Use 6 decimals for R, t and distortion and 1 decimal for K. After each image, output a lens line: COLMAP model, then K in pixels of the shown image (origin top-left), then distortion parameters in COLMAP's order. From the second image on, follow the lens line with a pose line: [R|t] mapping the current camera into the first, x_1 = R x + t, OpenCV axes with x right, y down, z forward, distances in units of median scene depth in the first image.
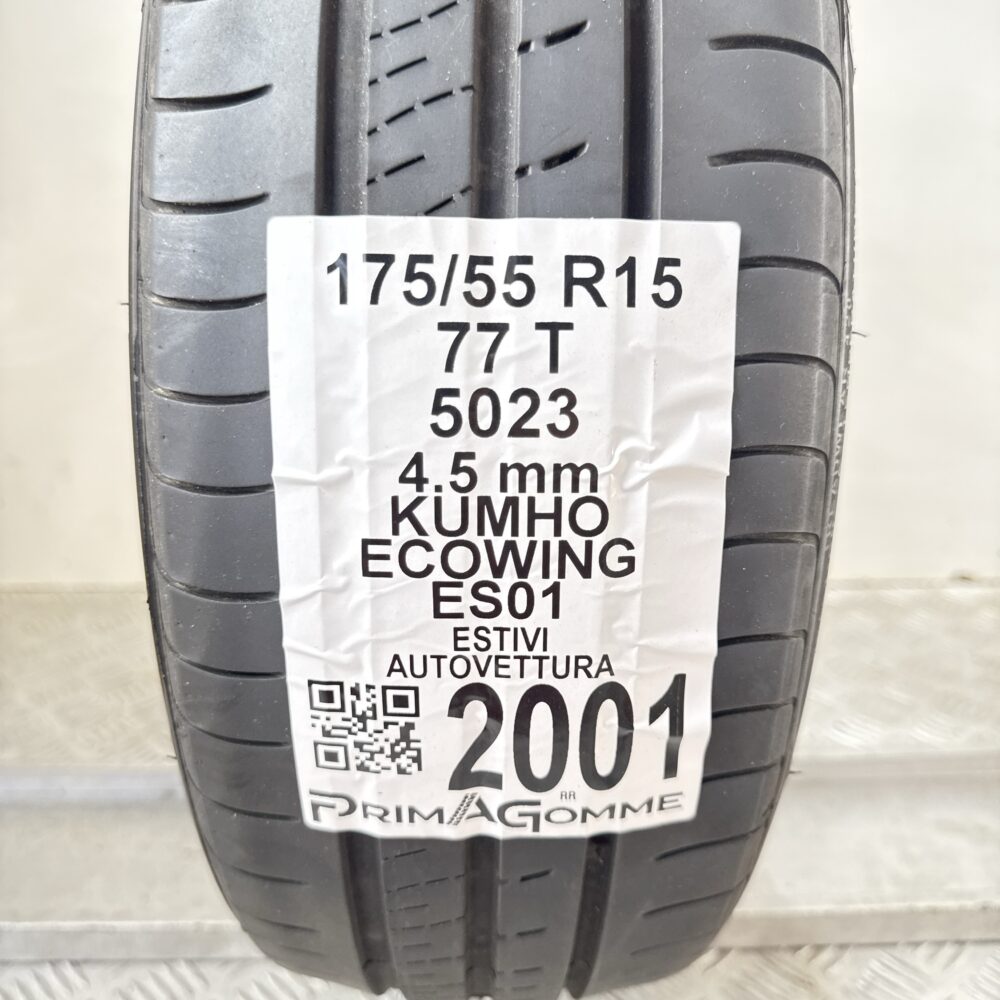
lens RADIAL K [[1095.3, 0, 500.0], [0, 1095.3, 500.0], [0, 0, 1]] dist [0.095920, -0.223511]
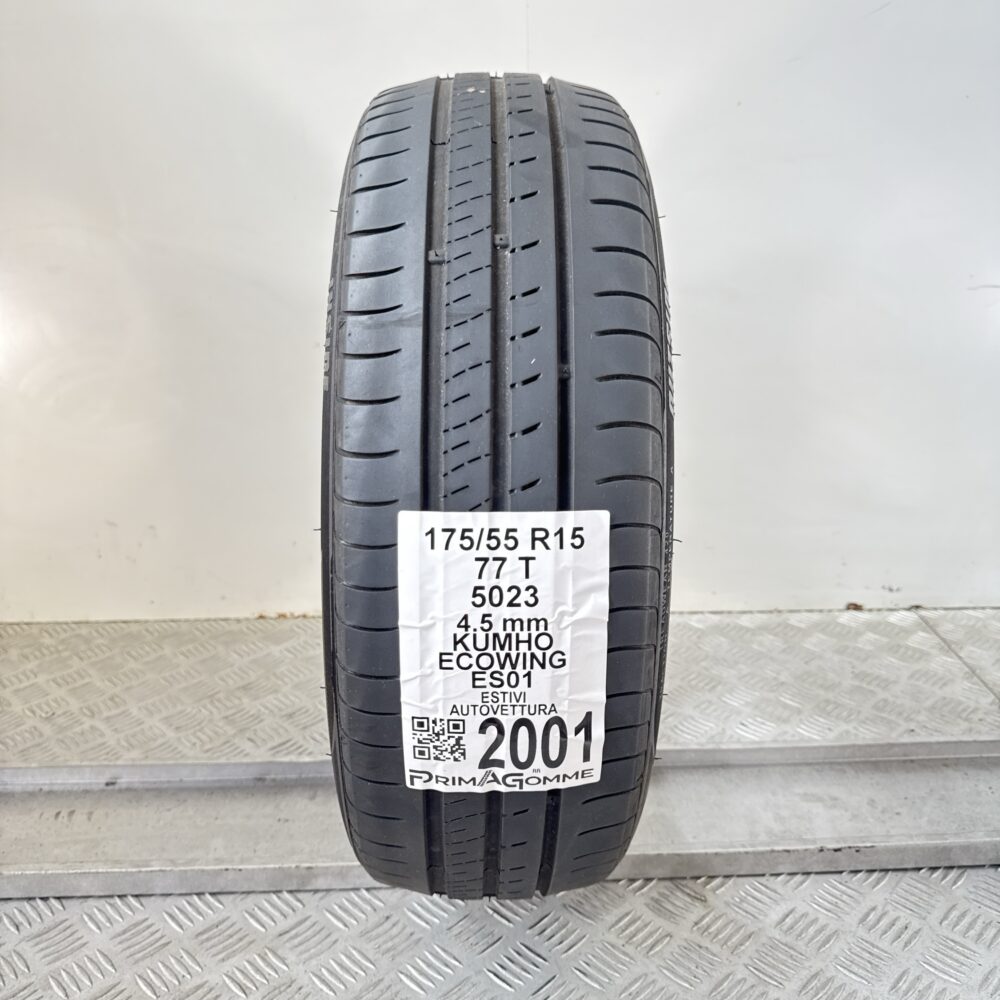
lens RADIAL K [[1095.3, 0, 500.0], [0, 1095.3, 500.0], [0, 0, 1]] dist [0.095920, -0.223511]
pose [[0.999880, -0.008360, 0.013058, -0.031539], [0.008287, 0.999950, 0.005626, -0.272161], [-0.013105, -0.005517, 0.999899, -1.148473]]
